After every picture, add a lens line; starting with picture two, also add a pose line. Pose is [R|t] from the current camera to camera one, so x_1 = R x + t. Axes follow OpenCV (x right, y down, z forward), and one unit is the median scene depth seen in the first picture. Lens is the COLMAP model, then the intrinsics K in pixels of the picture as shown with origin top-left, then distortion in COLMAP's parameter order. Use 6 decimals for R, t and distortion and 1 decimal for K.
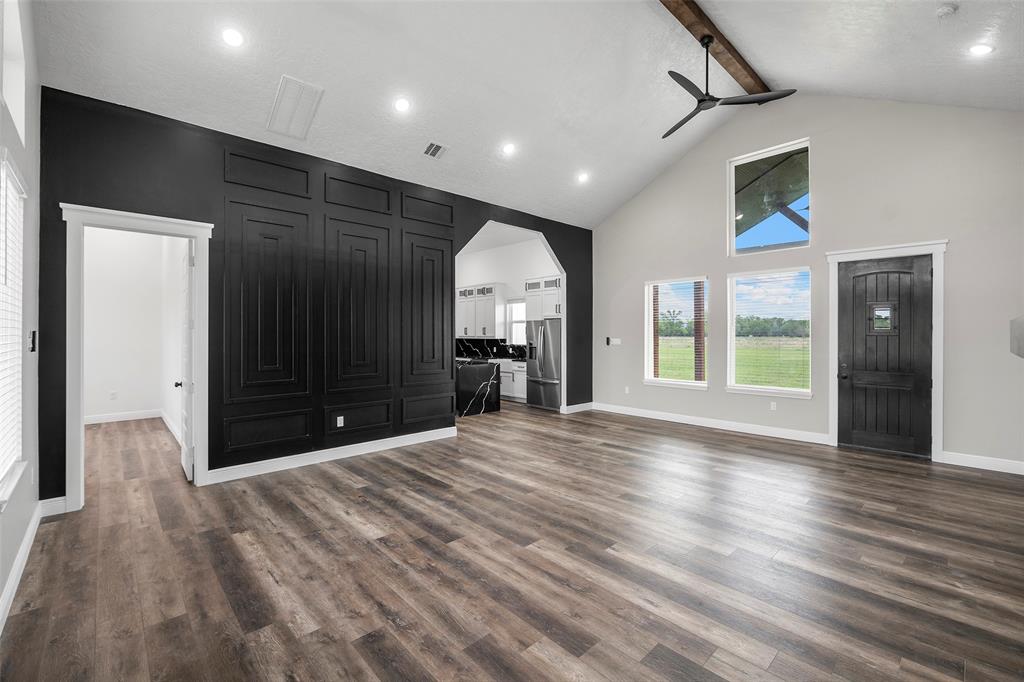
lens RADIAL K [[438.8, 0, 512.0], [0, 438.8, 341.0], [0, 0, 1]] dist [-0.001285, -0.000151]
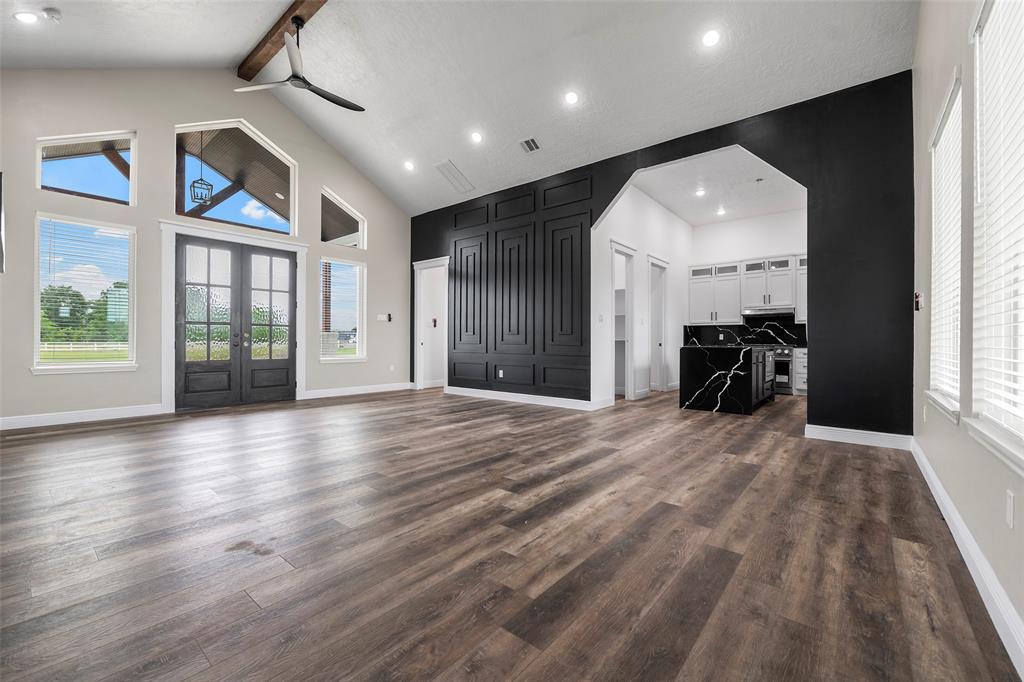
lens RADIAL K [[417.1, 0, 510.3], [0, 417.1, 338.9], [0, 0, 1]] dist [-0.001367, -0.000066]
pose [[0.126997, -0.005168, -0.991890, 1.410087], [-0.021357, 0.999740, -0.007943, 0.121812], [0.991673, 0.022192, 0.126854, 1.279399]]
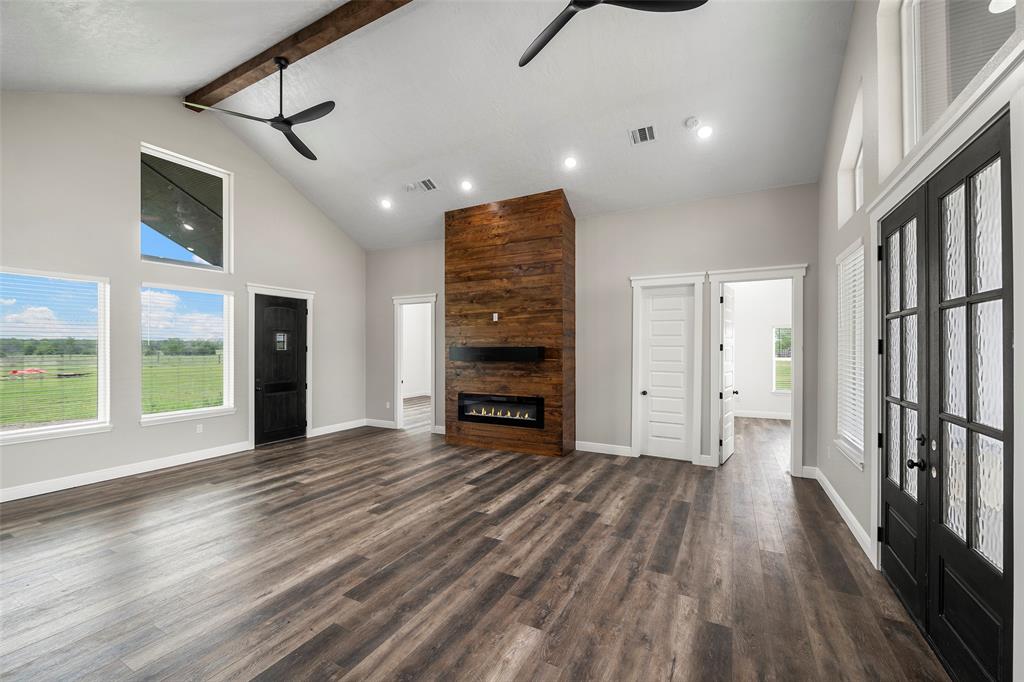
lens RADIAL K [[412.6, 0, 511.9], [0, 412.6, 347.3], [0, 0, 1]] dist [-0.001864, -0.000147]
pose [[-0.323237, 0.004035, 0.946310, -0.883327], [0.018543, 0.999826, 0.002071, -0.036961], [-0.946136, 0.018217, -0.323255, 1.150392]]
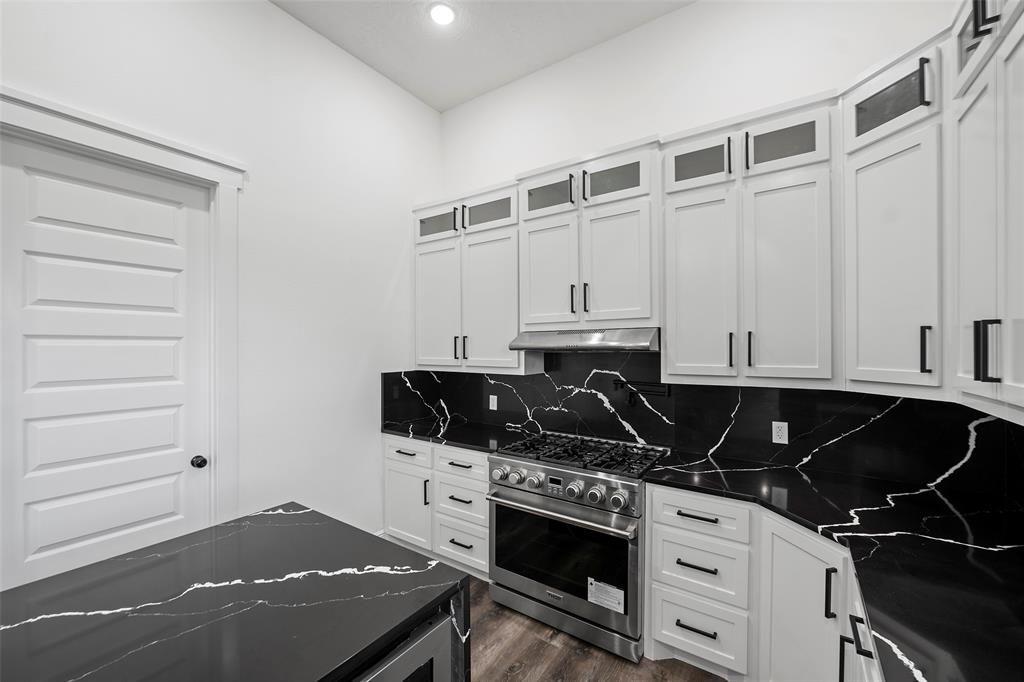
lens RADIAL K [[410.9, 0, 506.9], [0, 410.9, 348.0], [0, 0, 1]] dist [-0.003801, -0.000281]
pose [[0.211422, 0.007251, -0.977368, -0.100055], [-0.018091, 0.999830, 0.003504, -0.069944], [0.977227, 0.016941, 0.211517, 2.764412]]
